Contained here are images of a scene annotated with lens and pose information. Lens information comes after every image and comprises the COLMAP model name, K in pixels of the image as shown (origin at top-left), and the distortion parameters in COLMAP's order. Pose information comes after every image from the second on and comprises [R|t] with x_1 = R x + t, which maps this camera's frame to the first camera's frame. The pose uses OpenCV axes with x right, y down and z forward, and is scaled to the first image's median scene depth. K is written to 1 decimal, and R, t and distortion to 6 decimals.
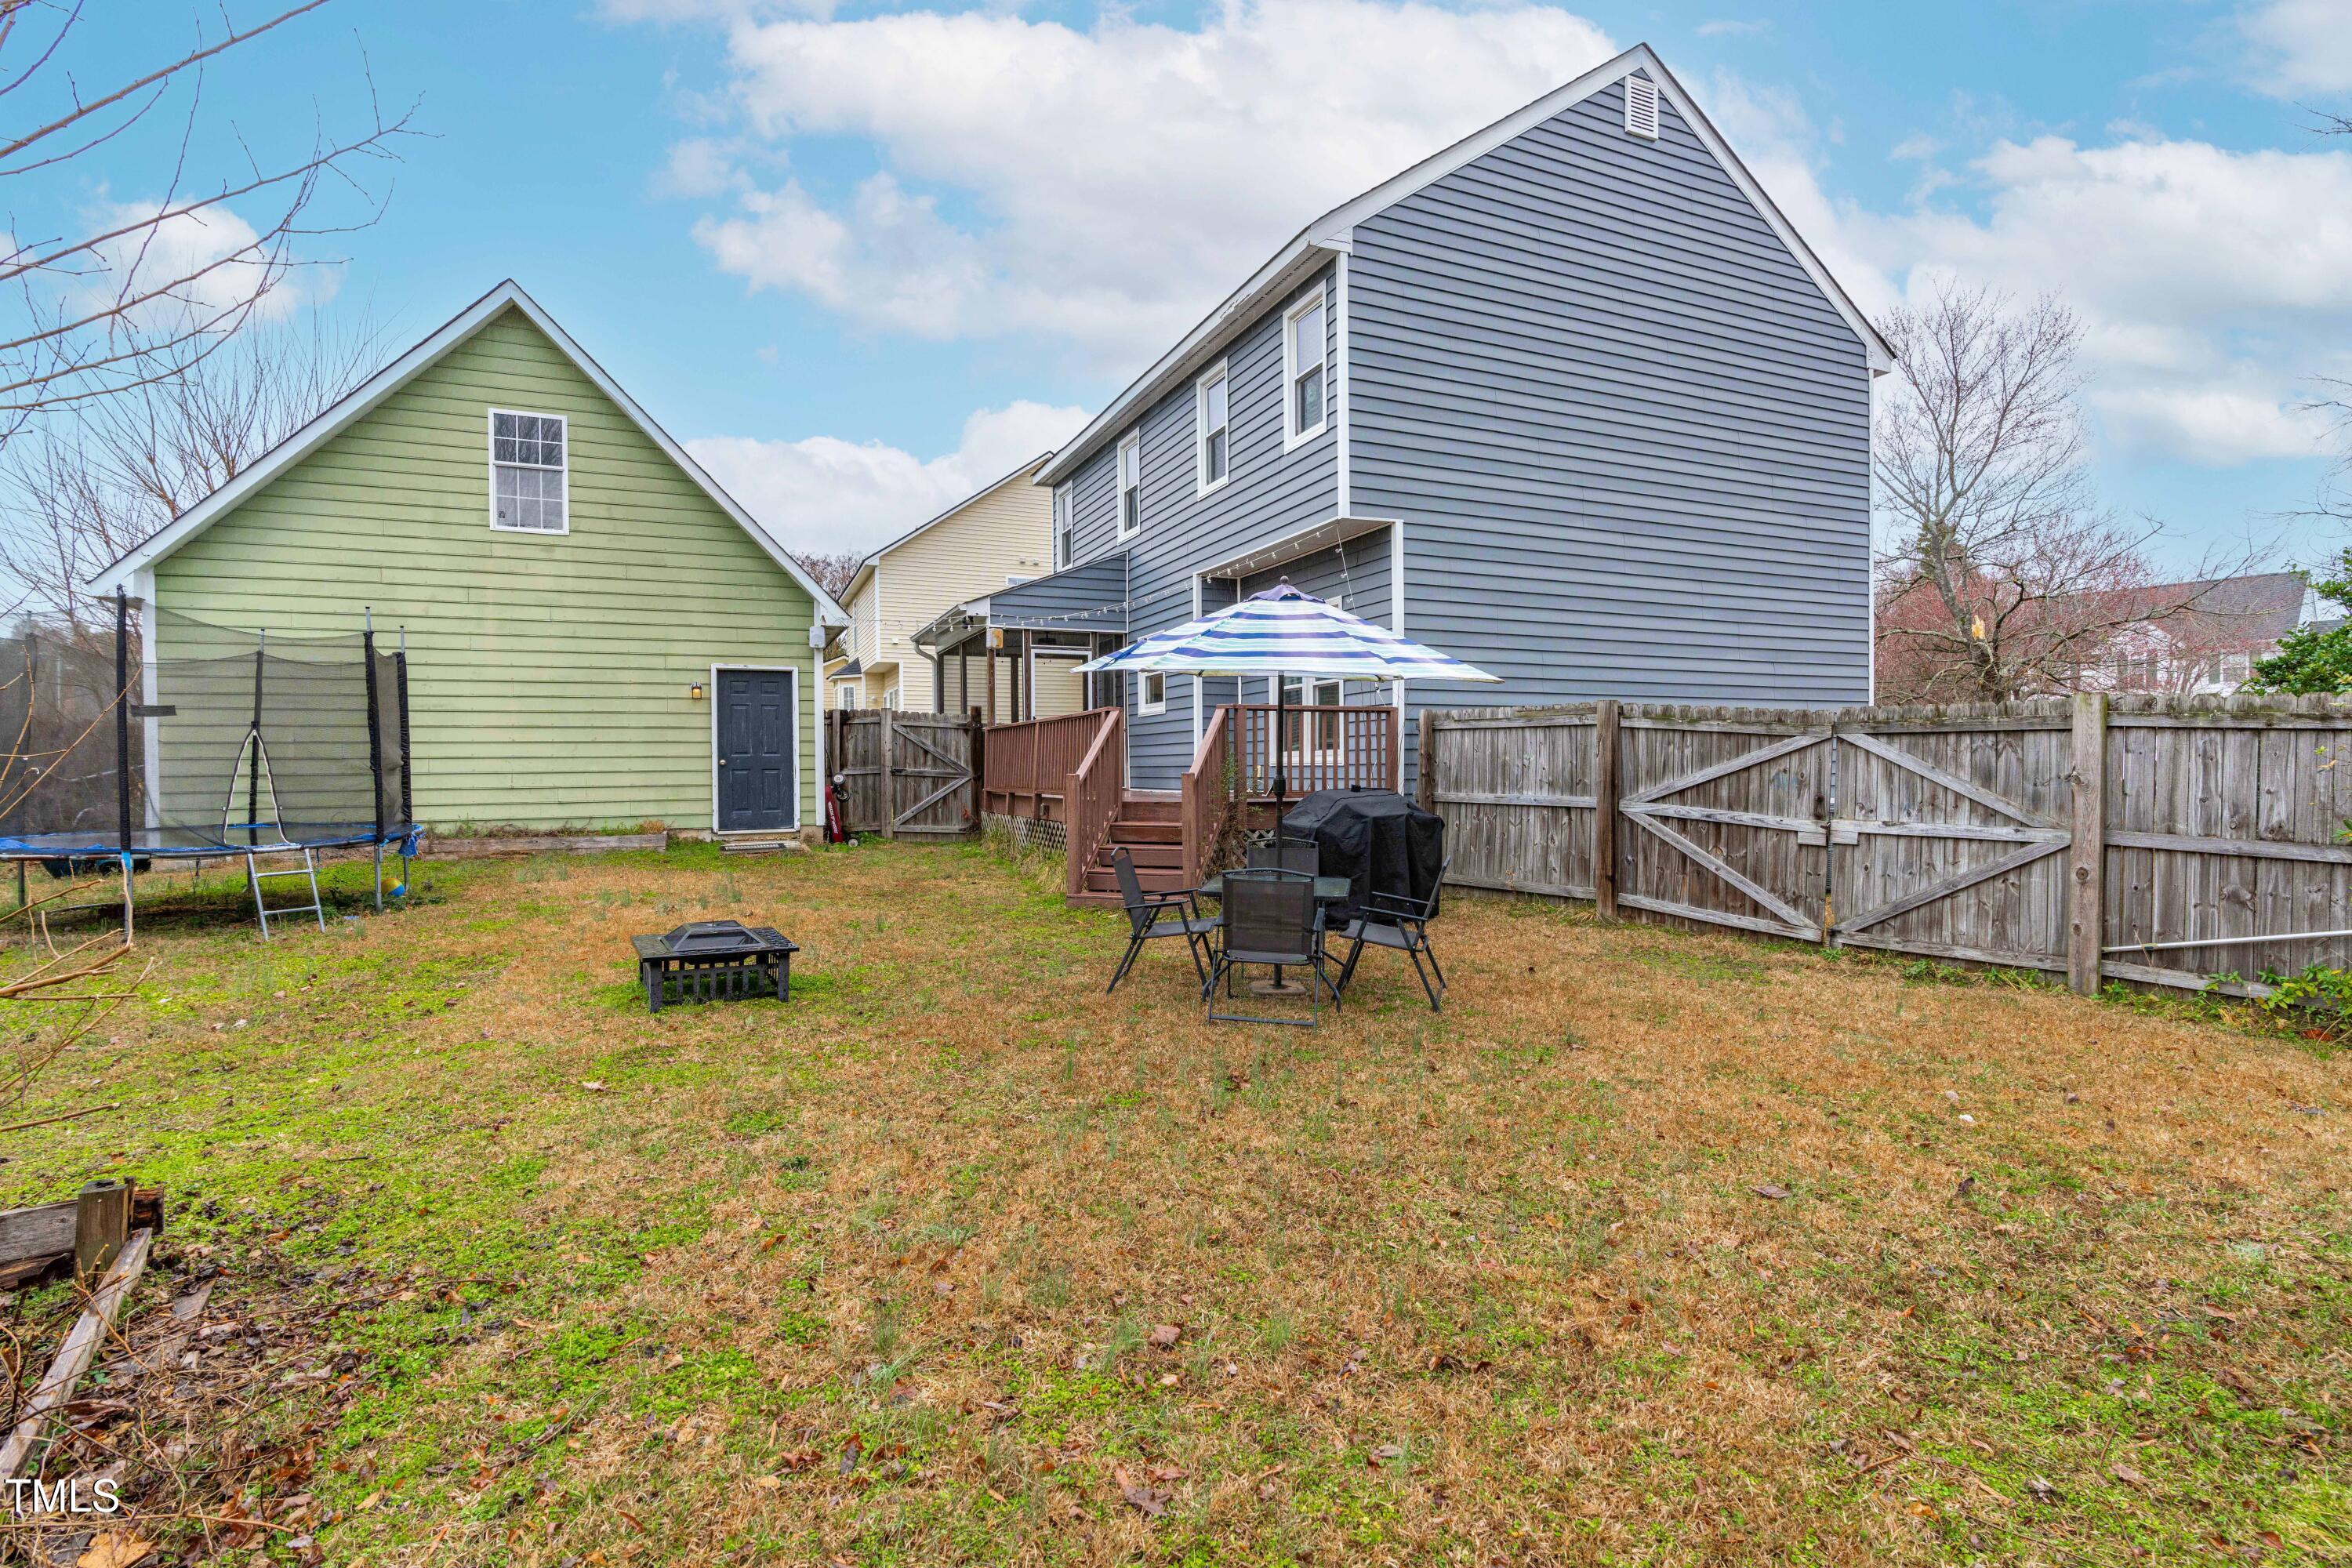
lens RADIAL K [[1073.2, 0, 1163.5], [0, 1073.2, 789.5], [0, 0, 1]] dist [-0.009260, 0.004805]
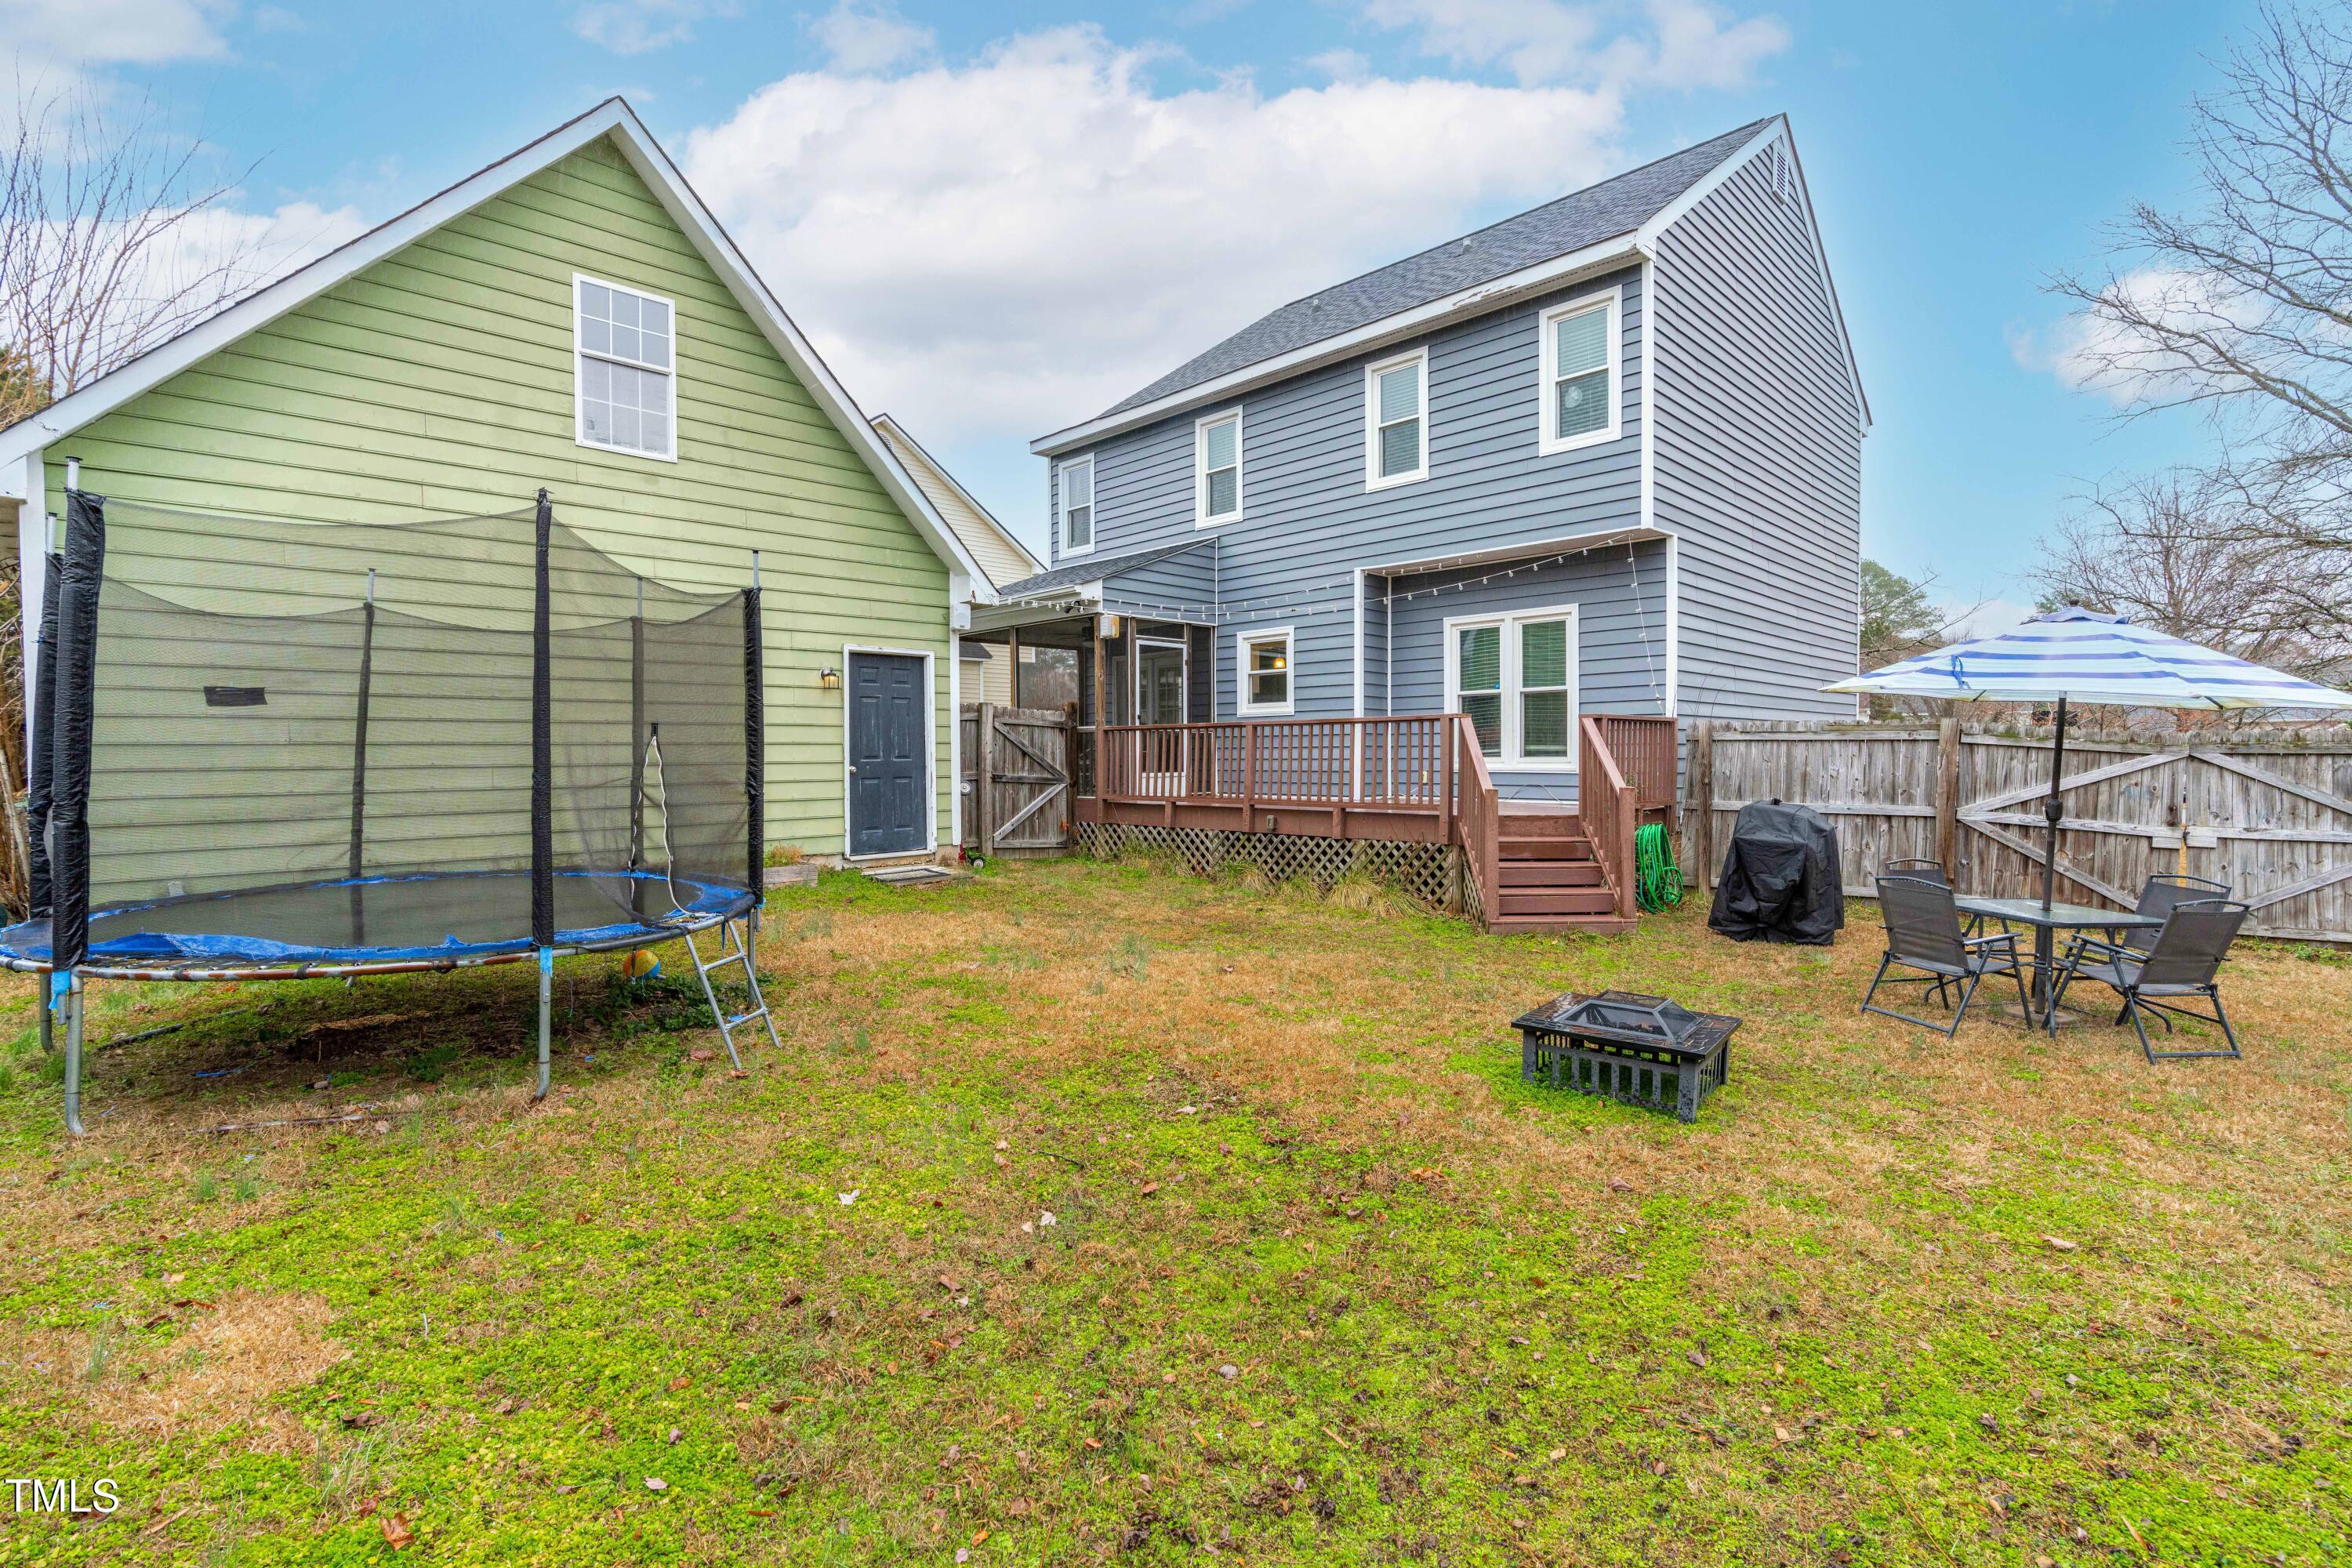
lens RADIAL K [[1073.2, 0, 1163.5], [0, 1073.2, 788.3], [0, 0, 1]] dist [-0.009260, 0.004805]
pose [[0.933530, -0.008235, 0.358405, -0.607772], [0.005220, 0.999942, 0.009377, -0.021968], [-0.358461, -0.006883, 0.933519, 0.225598]]
